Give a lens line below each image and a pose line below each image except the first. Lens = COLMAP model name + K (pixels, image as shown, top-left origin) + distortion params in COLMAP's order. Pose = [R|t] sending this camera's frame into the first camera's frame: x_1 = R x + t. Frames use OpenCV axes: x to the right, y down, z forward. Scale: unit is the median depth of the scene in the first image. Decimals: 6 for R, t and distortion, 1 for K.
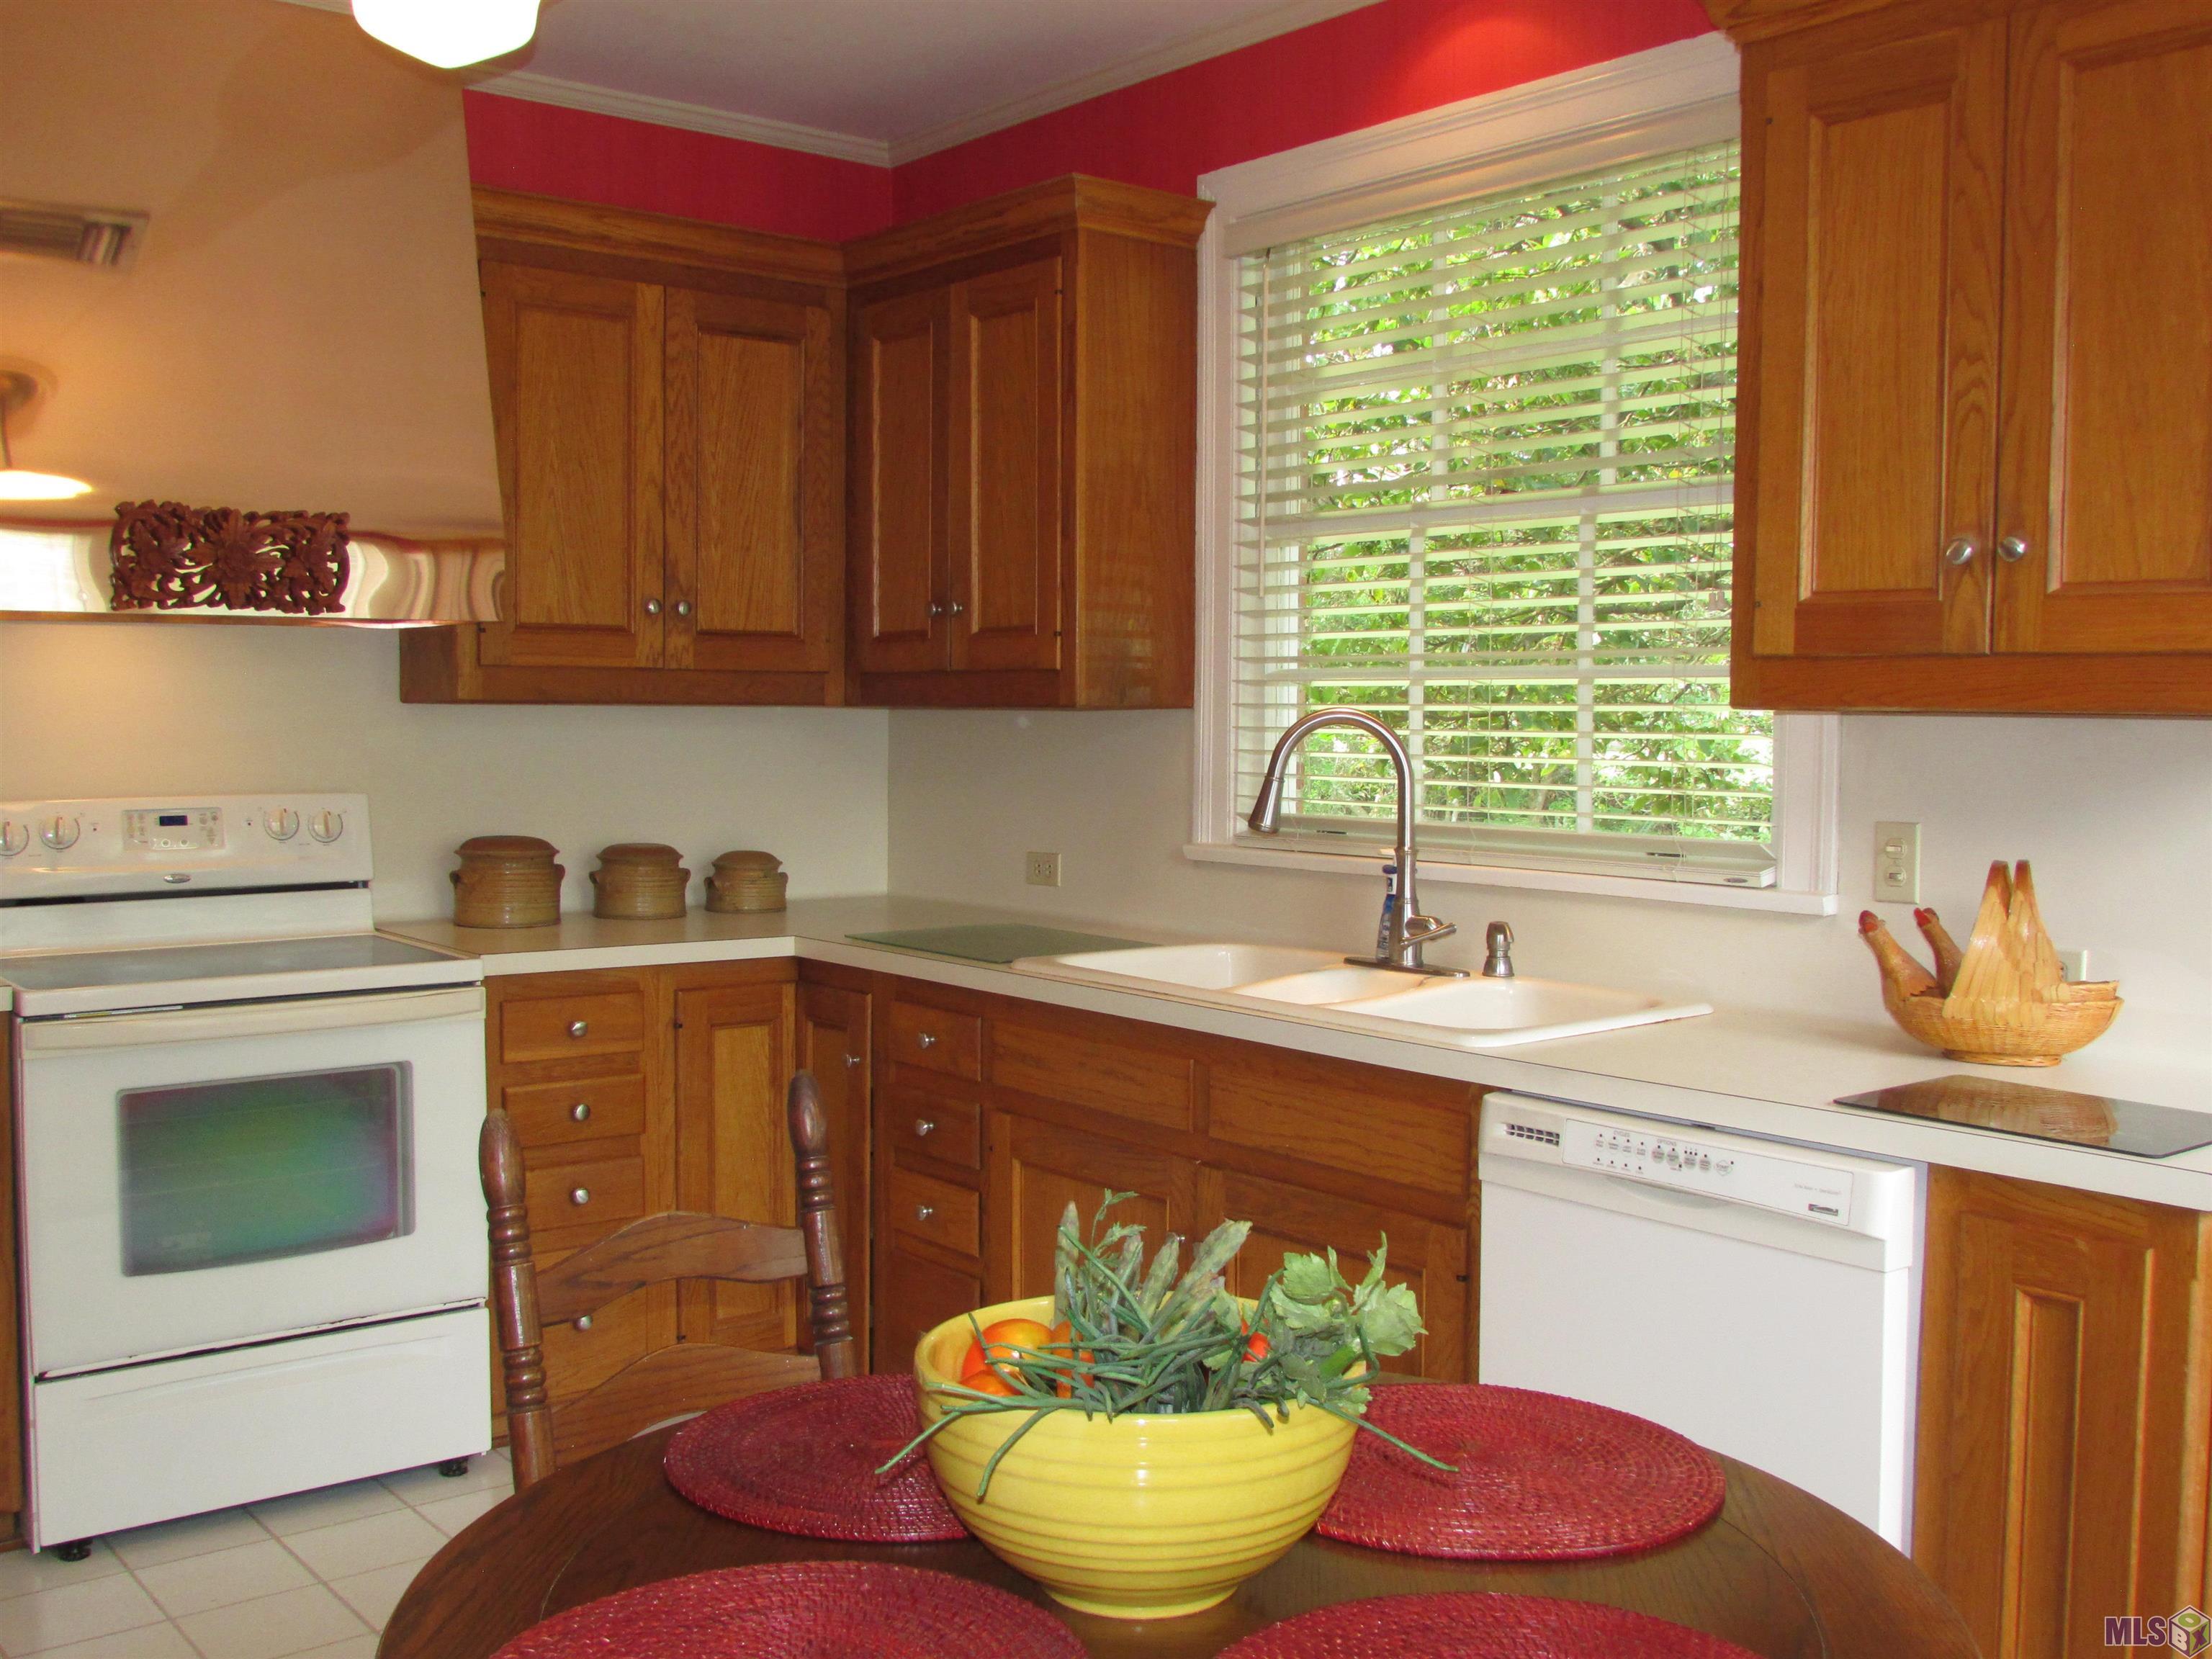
lens RADIAL K [[2134.9, 0, 1103.1], [0, 2134.9, 824.6], [0, 0, 1]] dist [-0.065424, 0.000000]
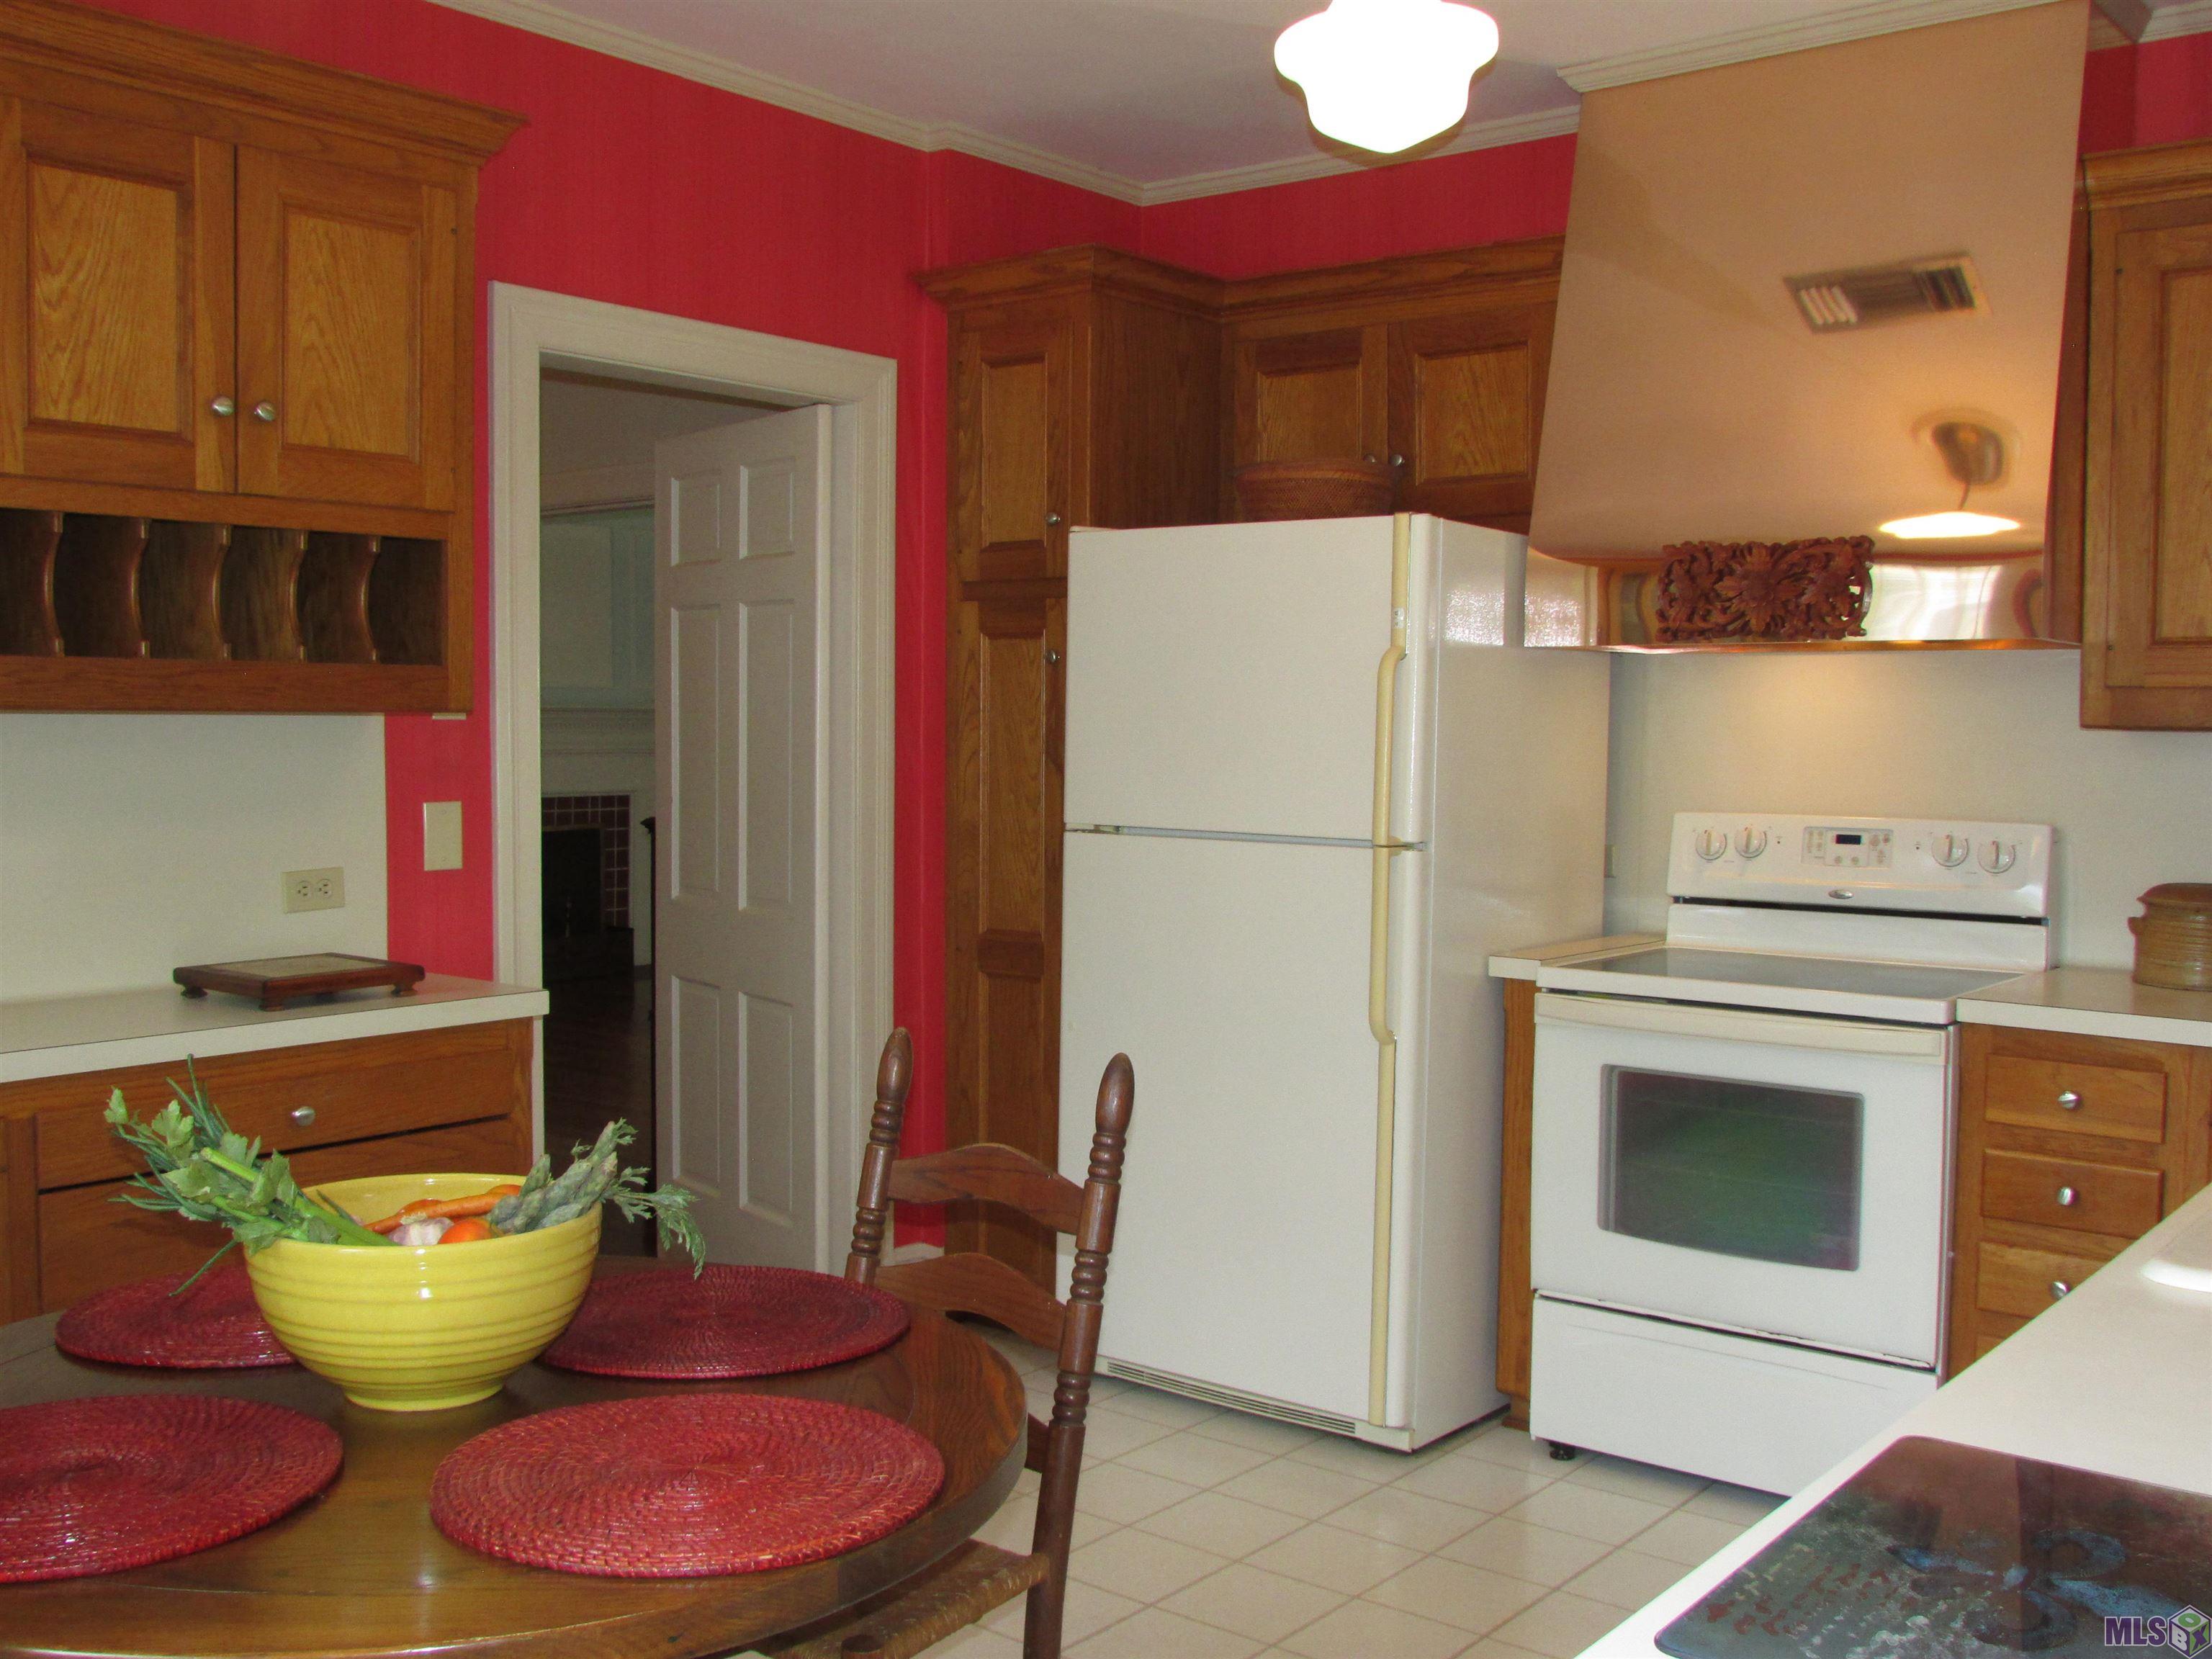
lens RADIAL K [[2134.9, 0, 1098.6], [0, 2134.9, 840.7], [0, 0, 1]] dist [-0.065424, 0.000000]
pose [[0.194255, 0.052749, -0.979532, 0.520062], [-0.064088, 0.997102, 0.040985, -0.020596], [0.978855, 0.054815, 0.197072, 0.432917]]
